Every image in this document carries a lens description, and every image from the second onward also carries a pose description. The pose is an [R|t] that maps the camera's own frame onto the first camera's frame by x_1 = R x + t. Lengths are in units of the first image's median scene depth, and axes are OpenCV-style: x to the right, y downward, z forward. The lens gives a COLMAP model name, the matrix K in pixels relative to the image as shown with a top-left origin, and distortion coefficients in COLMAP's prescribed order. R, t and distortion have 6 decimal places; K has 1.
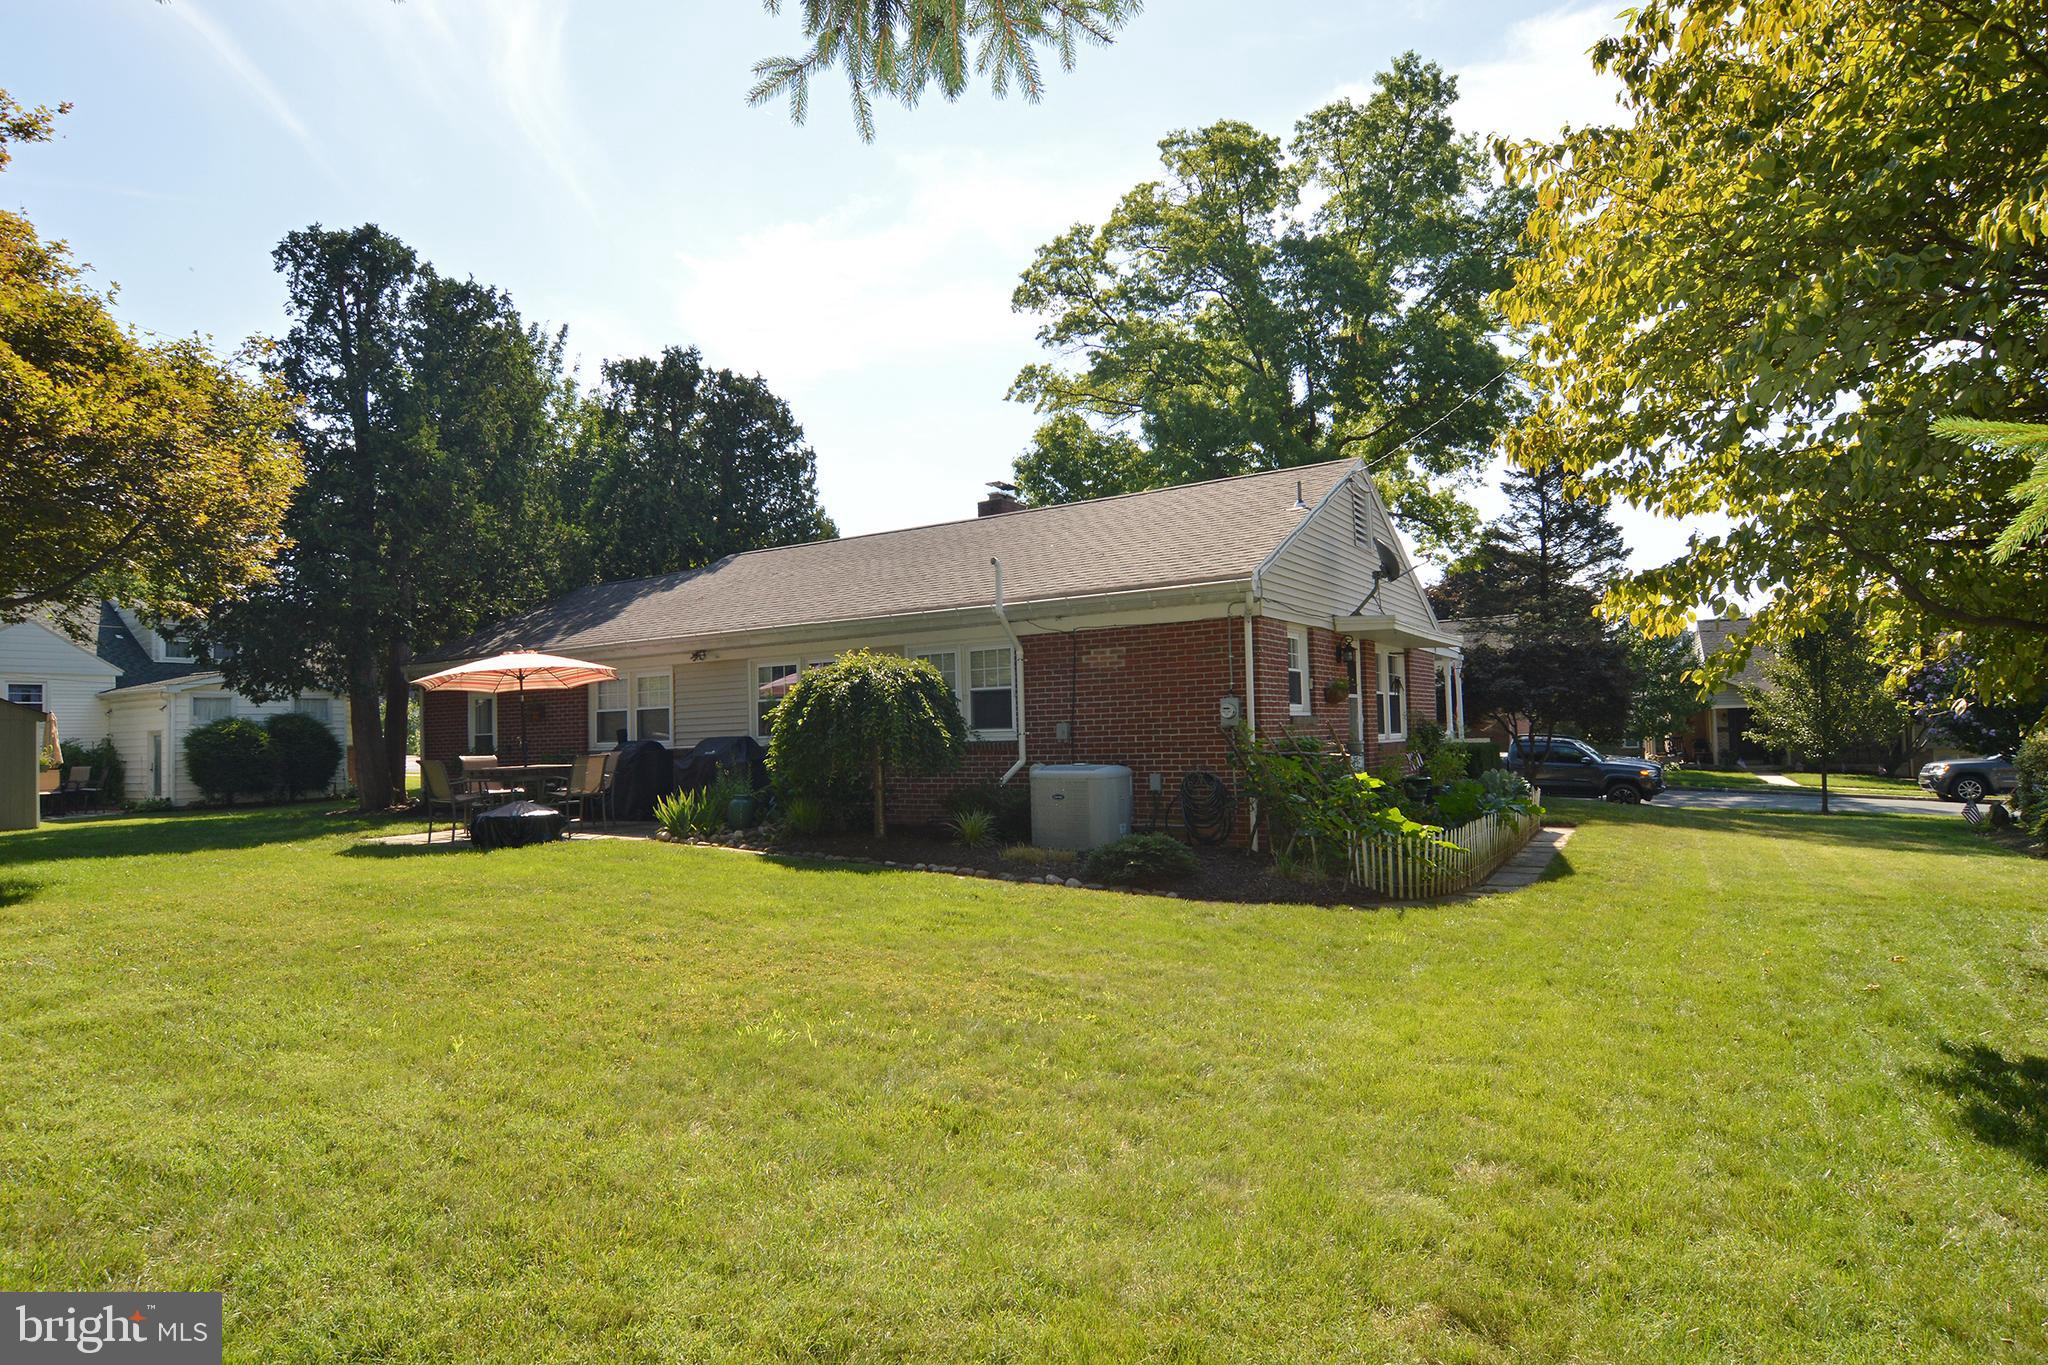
lens RADIAL K [[1158.1, 0, 1022.8], [0, 1158.1, 691.2], [0, 0, 1]] dist [-0.000885, -0.014610]
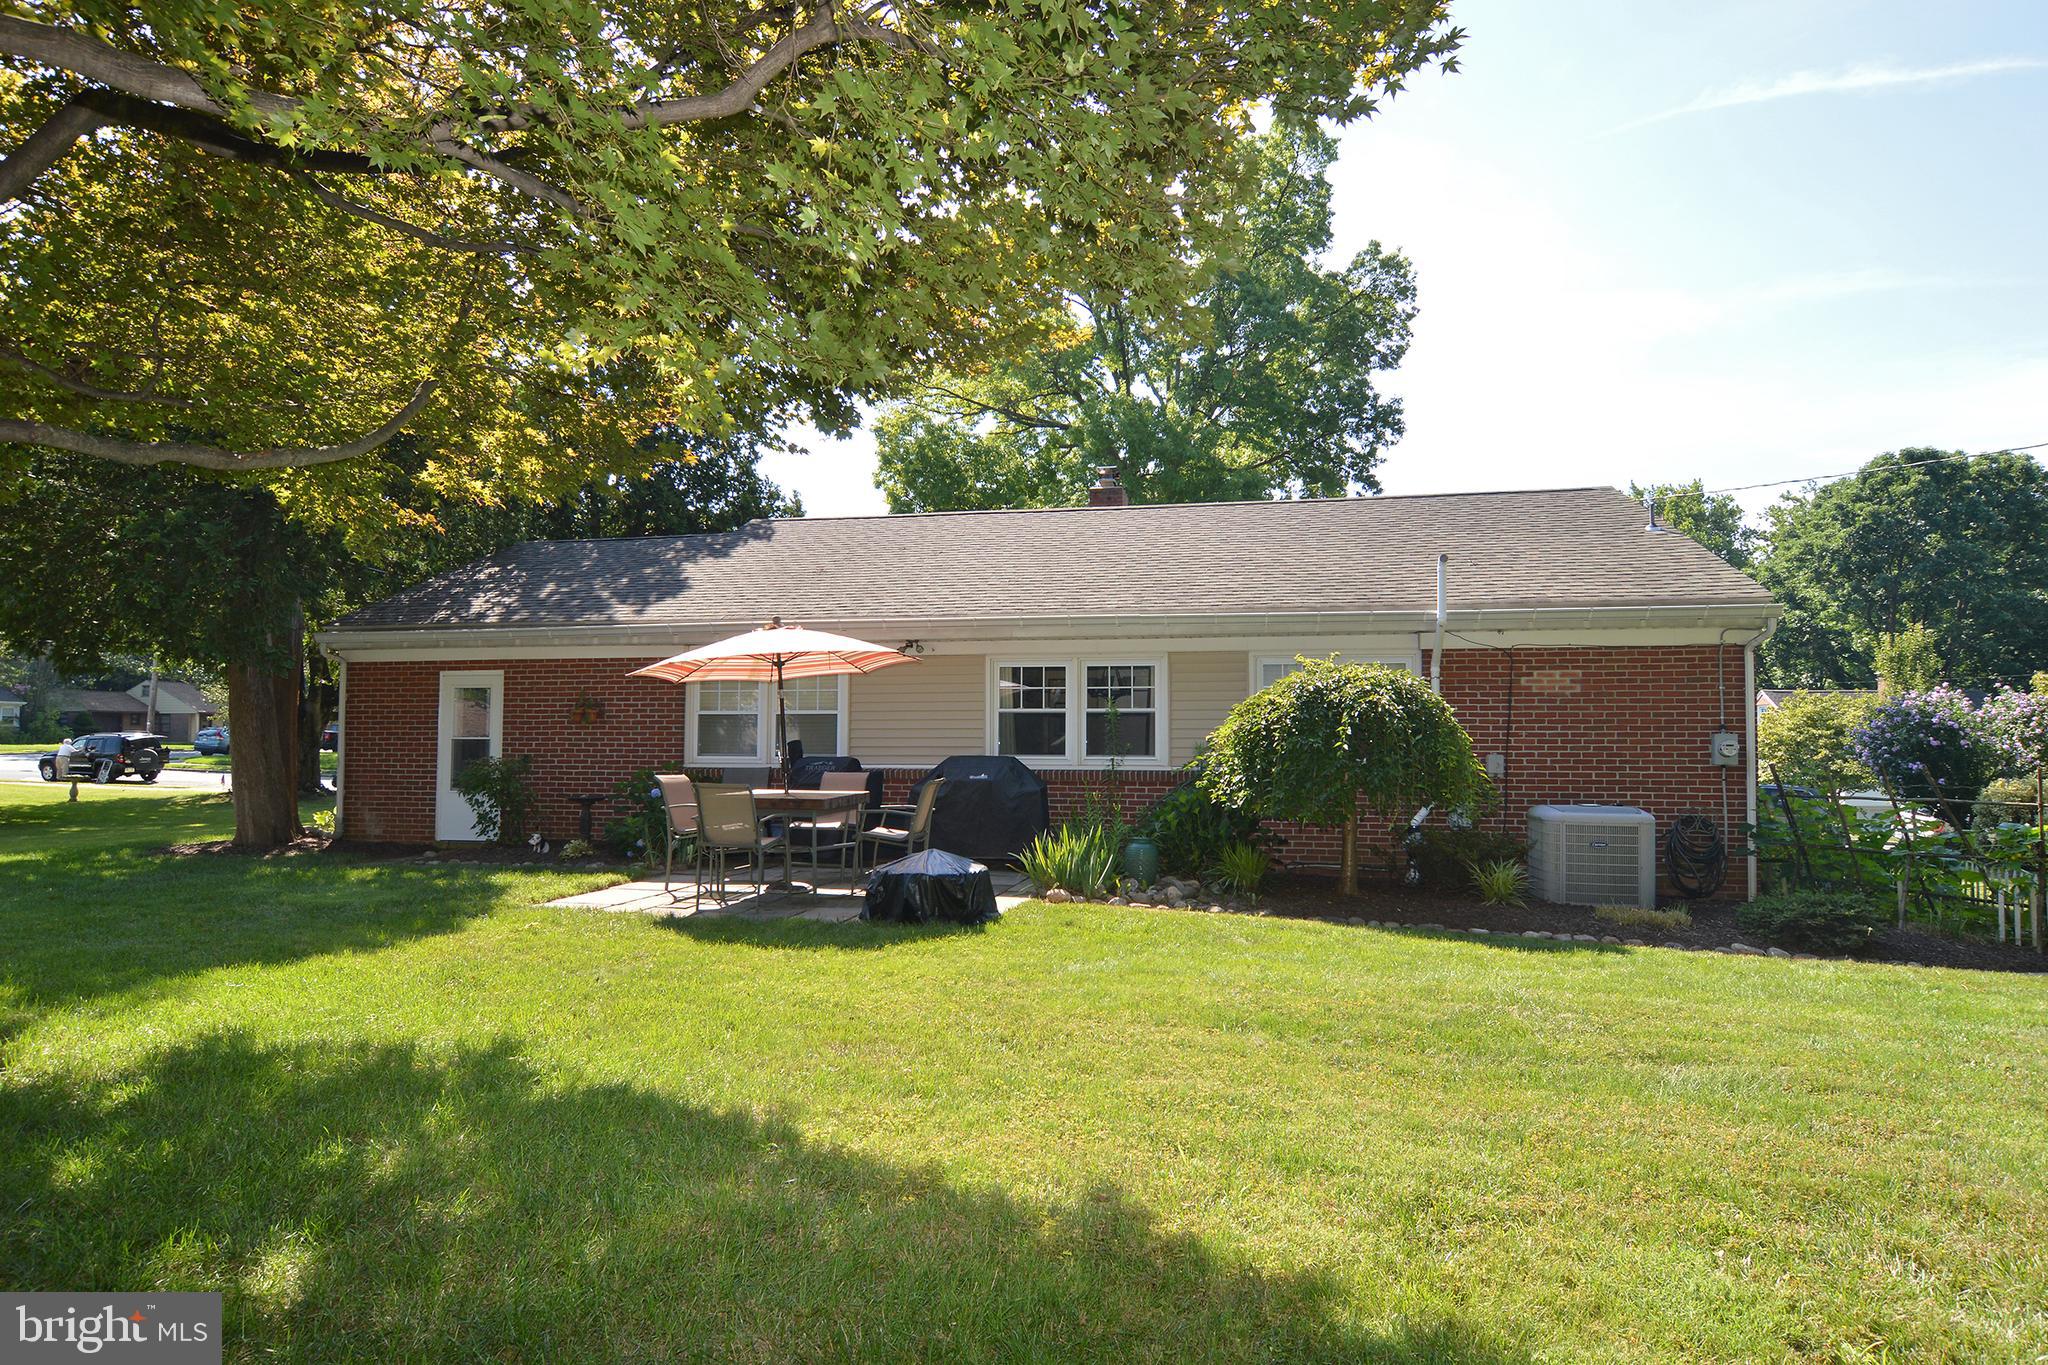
lens RADIAL K [[1158.1, 0, 1022.8], [0, 1158.1, 691.2], [0, 0, 1]] dist [-0.000885, -0.014610]
pose [[0.922996, 0.057028, 0.380559, -0.622208], [-0.044738, 0.998154, -0.041072, 0.032074], [-0.382199, 0.020884, 0.923844, 0.343625]]
